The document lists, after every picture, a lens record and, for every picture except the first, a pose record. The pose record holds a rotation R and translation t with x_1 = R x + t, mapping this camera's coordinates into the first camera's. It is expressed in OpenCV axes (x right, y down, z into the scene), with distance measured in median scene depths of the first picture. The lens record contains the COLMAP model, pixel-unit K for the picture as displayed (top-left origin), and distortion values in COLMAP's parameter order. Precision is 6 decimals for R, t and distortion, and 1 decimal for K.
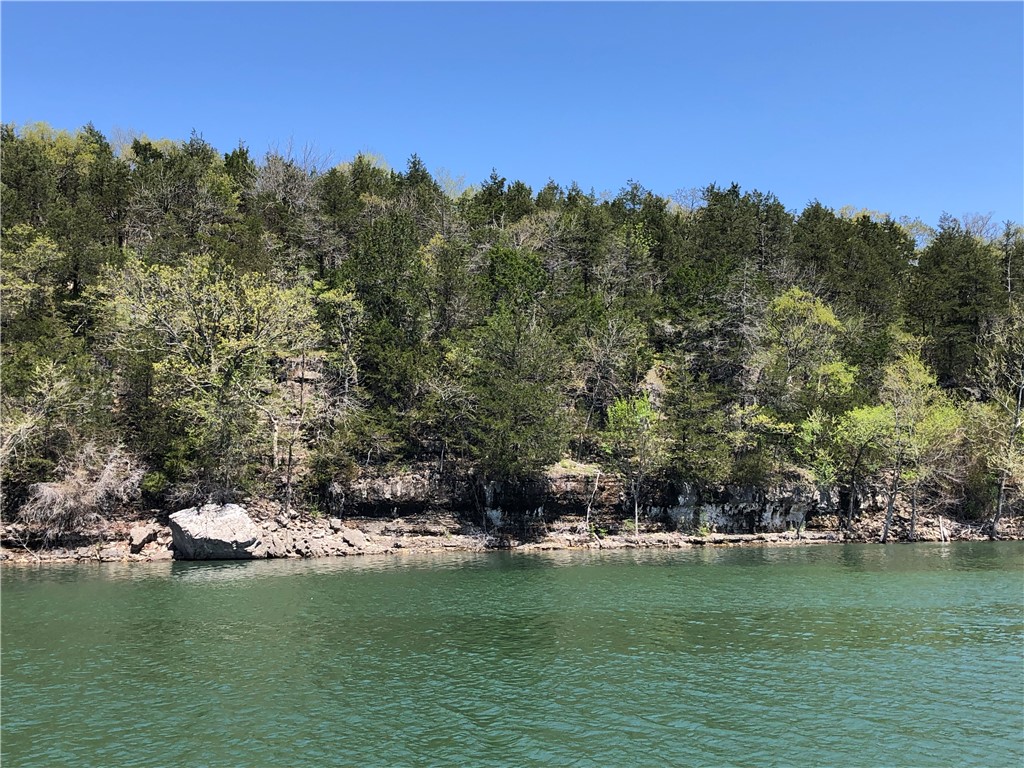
lens RADIAL K [[1262.4, 0, 512.0], [0, 1262.4, 384.0], [0, 0, 1]] dist [0.115254, -0.038003]
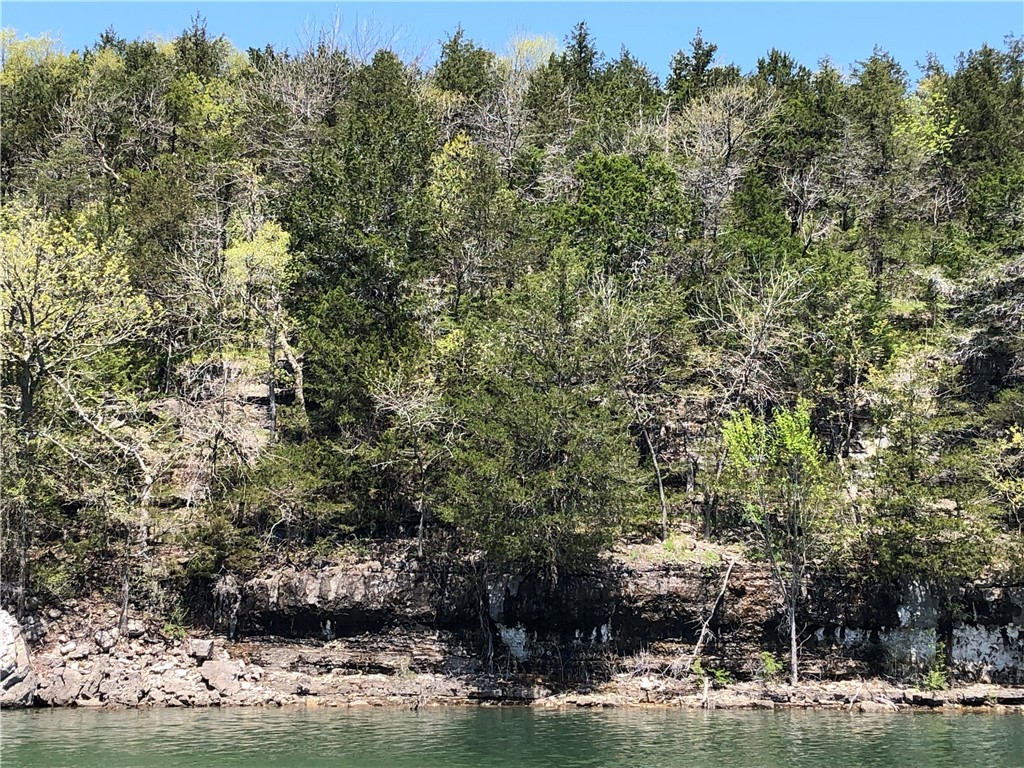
lens RADIAL K [[1762.2, 0, 512.0], [0, 1762.2, 384.0], [0, 0, 1]] dist [0.177020, -0.885855]
pose [[0.927390, -0.032303, -0.372698, 0.264391], [0.020324, 0.999144, -0.036025, 0.022444], [0.373543, 0.025835, 0.927253, 0.294570]]
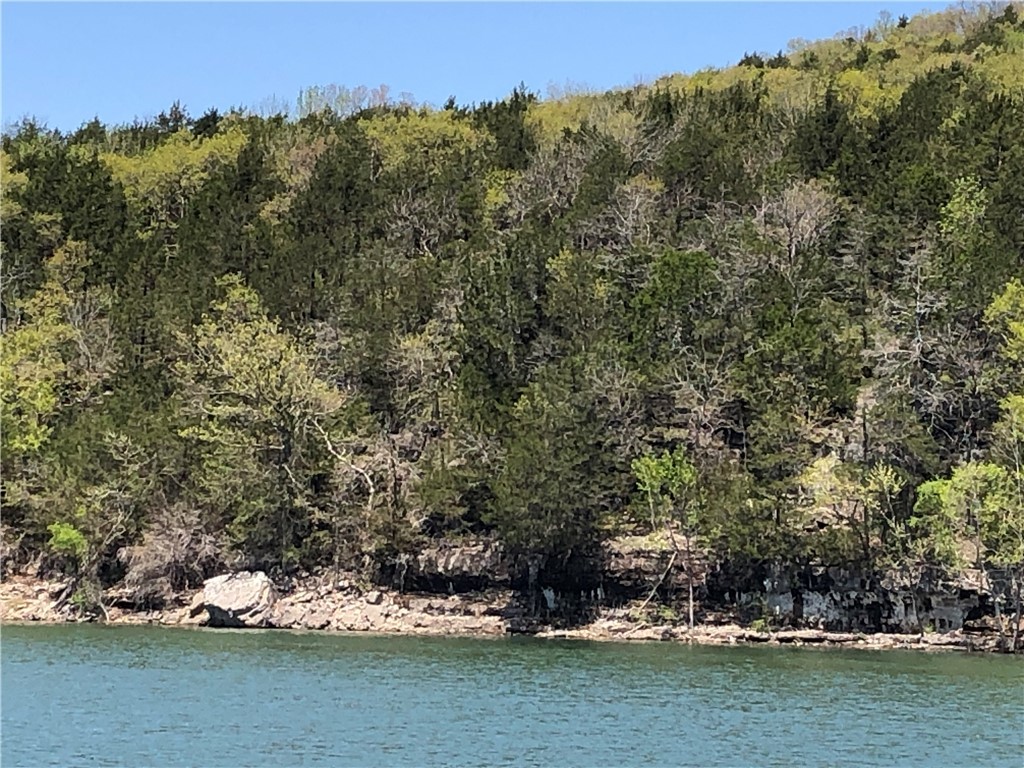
lens RADIAL K [[3530.6, 0, 512.0], [0, 3530.6, 384.0], [0, 0, 1]] dist [0.102392, 4.076785]
pose [[0.619678, -0.019331, -0.784618, 1.775531], [0.043045, 0.999029, 0.009383, -0.058033], [0.783675, -0.039589, 0.619908, -0.454076]]
